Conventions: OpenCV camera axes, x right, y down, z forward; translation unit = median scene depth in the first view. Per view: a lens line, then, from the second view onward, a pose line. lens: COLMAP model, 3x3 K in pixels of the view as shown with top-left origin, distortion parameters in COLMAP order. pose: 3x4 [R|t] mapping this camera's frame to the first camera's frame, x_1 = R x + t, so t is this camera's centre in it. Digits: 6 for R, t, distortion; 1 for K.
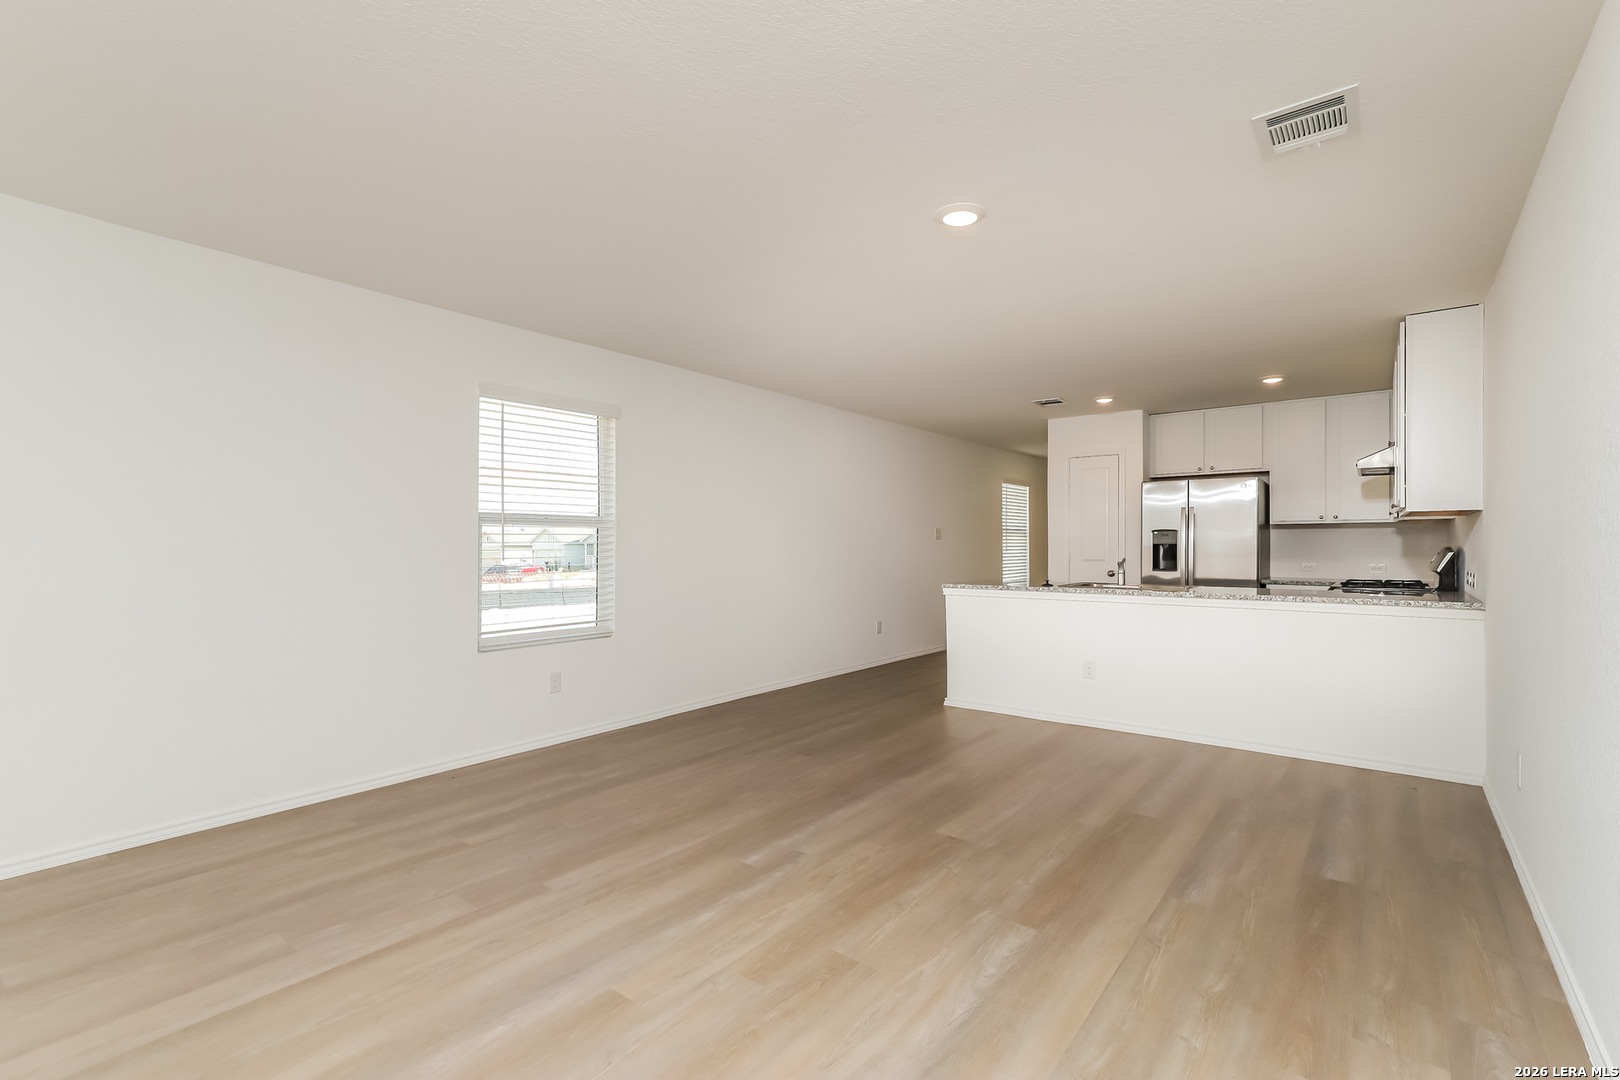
lens RADIAL K [[735.8, 0, 815.4], [0, 735.8, 545.0], [0, 0, 1]] dist [0.015290, -0.000724]
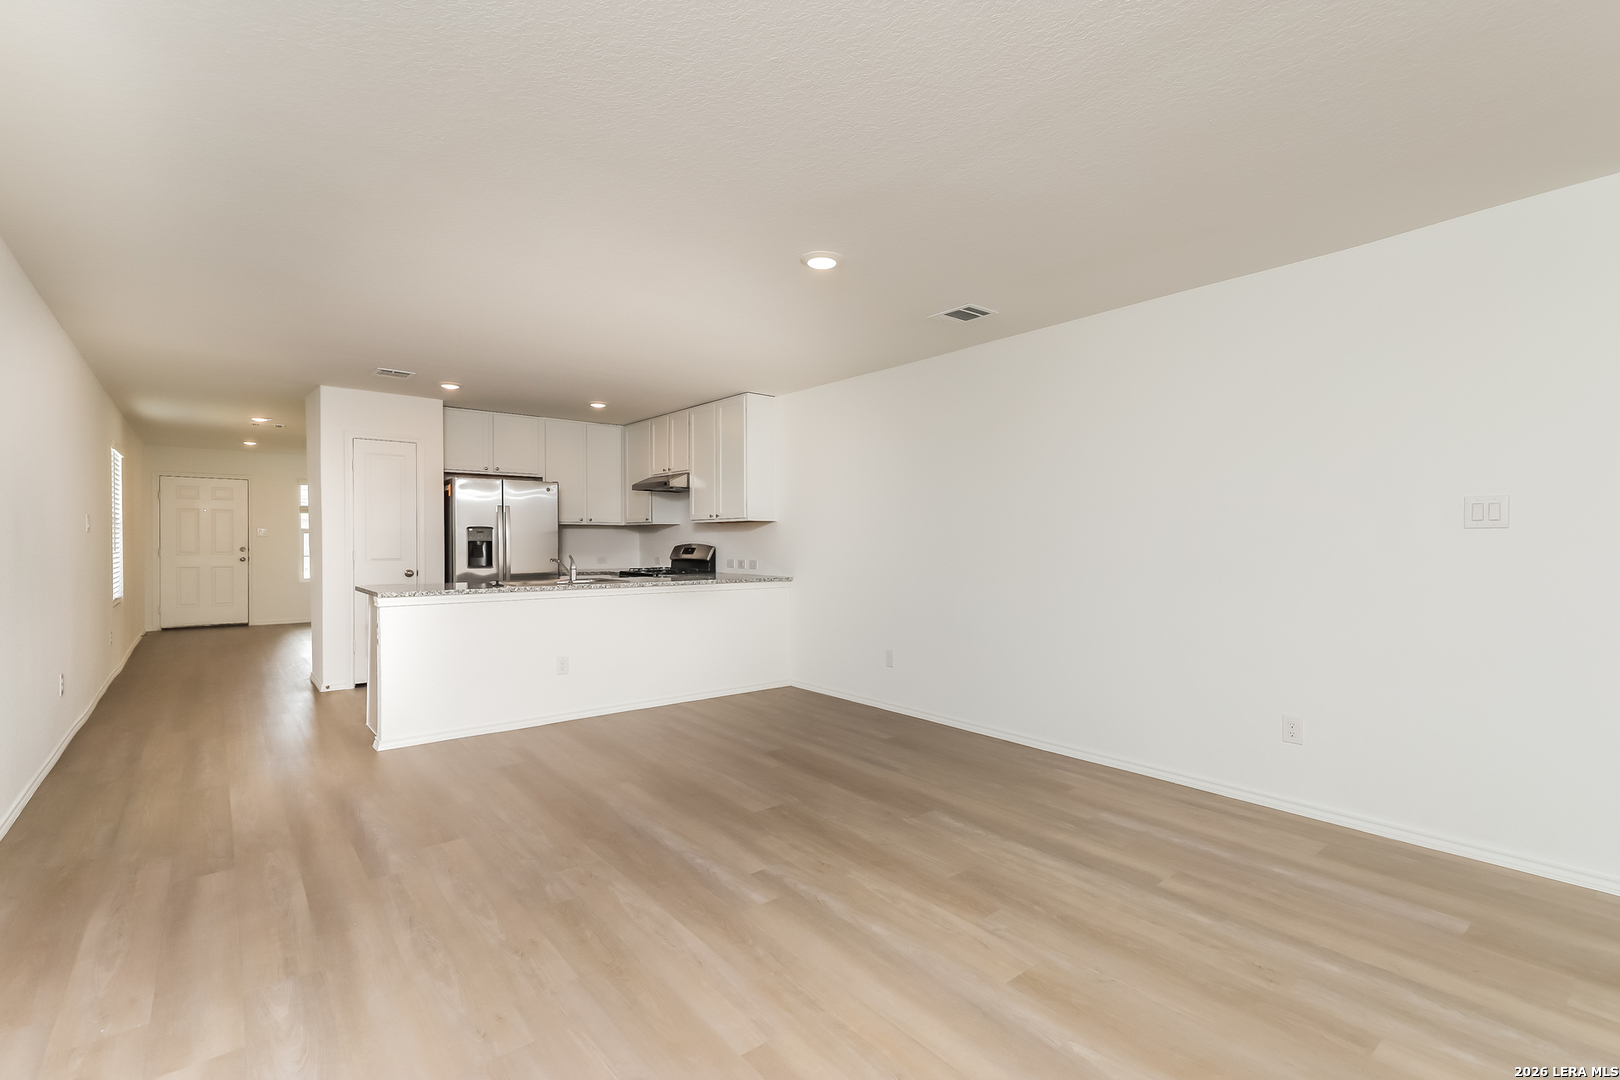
lens RADIAL K [[735.8, 0, 839.9], [0, 735.8, 542.3], [0, 0, 1]] dist [0.015290, -0.000724]
pose [[0.201795, 0.000427, 0.979428, -0.475232], [-0.001328, 0.999999, -0.000163, 0.000345], [-0.979427, -0.001268, 0.201795, 0.371159]]
